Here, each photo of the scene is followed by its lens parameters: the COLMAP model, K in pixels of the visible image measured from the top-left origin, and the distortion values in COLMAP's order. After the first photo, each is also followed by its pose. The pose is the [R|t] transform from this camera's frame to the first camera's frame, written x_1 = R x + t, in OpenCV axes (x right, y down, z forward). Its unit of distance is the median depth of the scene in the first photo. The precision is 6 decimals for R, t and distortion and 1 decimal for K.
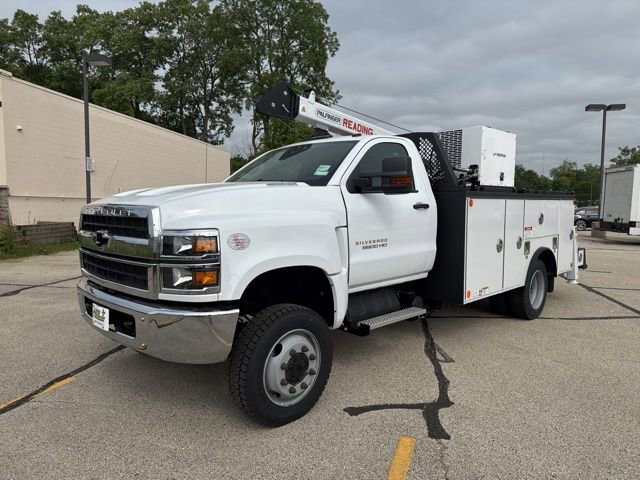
lens RADIAL K [[455.5, 0, 321.2], [0, 455.5, 250.3], [0, 0, 1]] dist [0.004680, 0.000603]
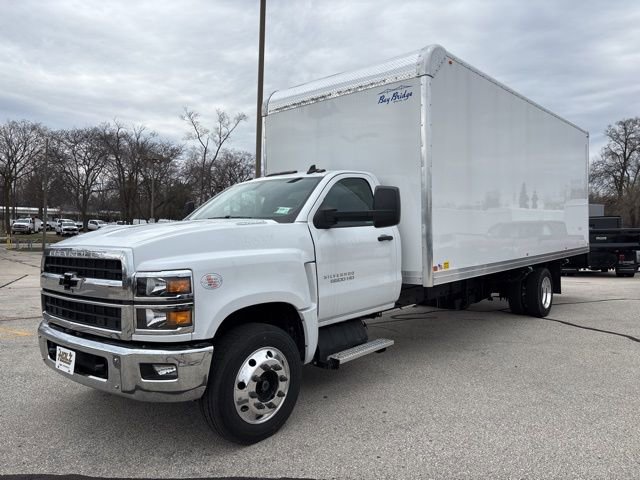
lens RADIAL K [[490.4, 0, 320.0], [0, 490.4, 240.0], [0, 0, 1]] dist [-0.000085, 0.000791]
pose [[0.996779, -0.021921, 0.077148, -0.017801], [0.027673, 0.996853, -0.074289, -0.019744], [-0.075277, 0.076184, 0.994248, -0.111854]]
